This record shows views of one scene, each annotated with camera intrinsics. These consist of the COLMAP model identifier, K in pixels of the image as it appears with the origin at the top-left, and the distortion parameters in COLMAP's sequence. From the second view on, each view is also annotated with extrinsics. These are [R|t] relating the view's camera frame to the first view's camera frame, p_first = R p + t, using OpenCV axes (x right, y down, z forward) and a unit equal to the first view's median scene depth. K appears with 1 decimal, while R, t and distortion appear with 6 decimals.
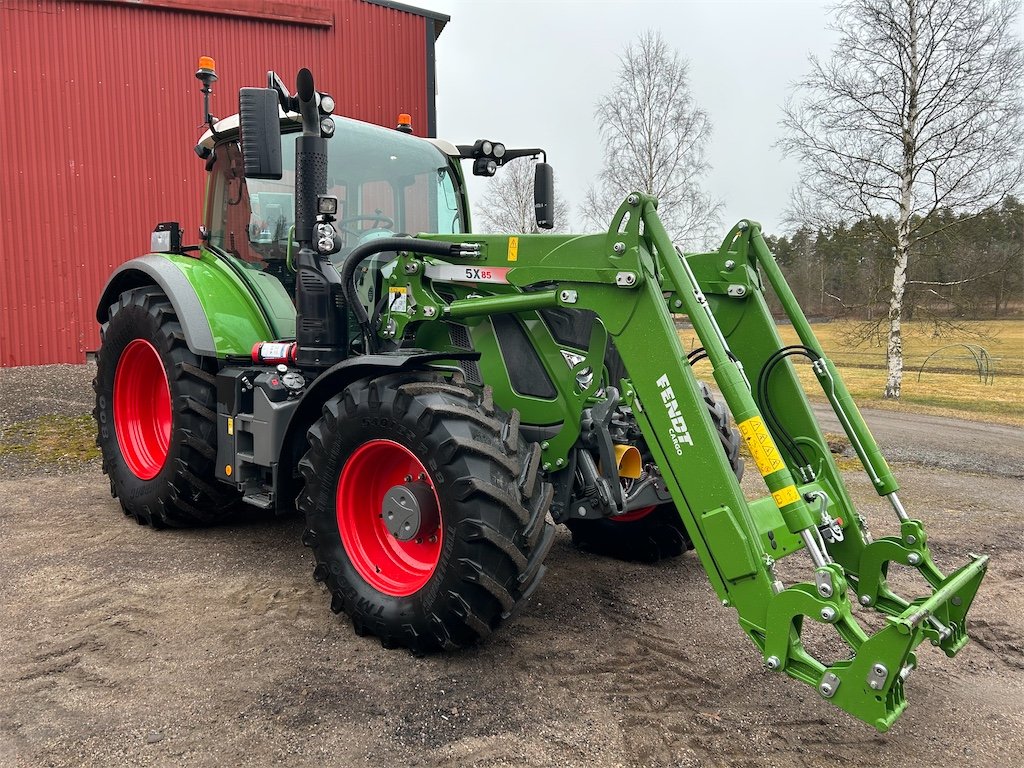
lens RADIAL K [[770.8, 0, 501.1], [0, 770.8, 391.3], [0, 0, 1]] dist [0.055147, -0.055842]
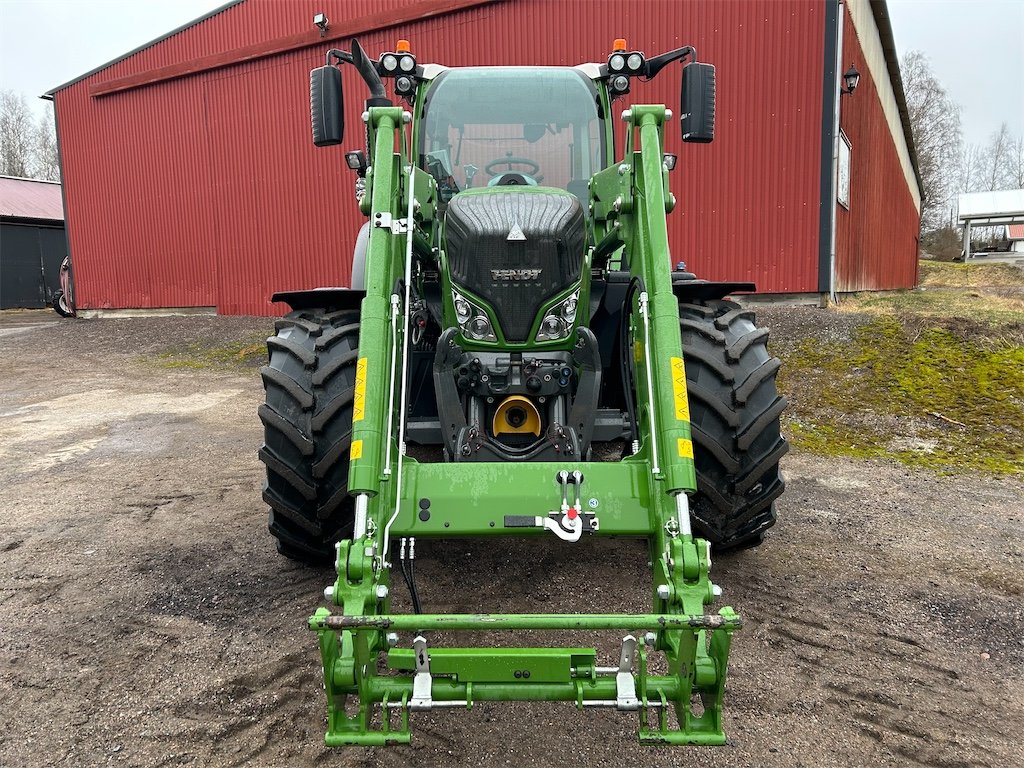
lens RADIAL K [[770.8, 0, 499.1], [0, 770.8, 395.9], [0, 0, 1]] dist [0.055147, -0.055842]
pose [[0.681886, 0.084869, -0.726519, 0.733783], [-0.038152, 0.996021, 0.080543, -0.000196], [0.730463, -0.027203, 0.682410, 0.364456]]
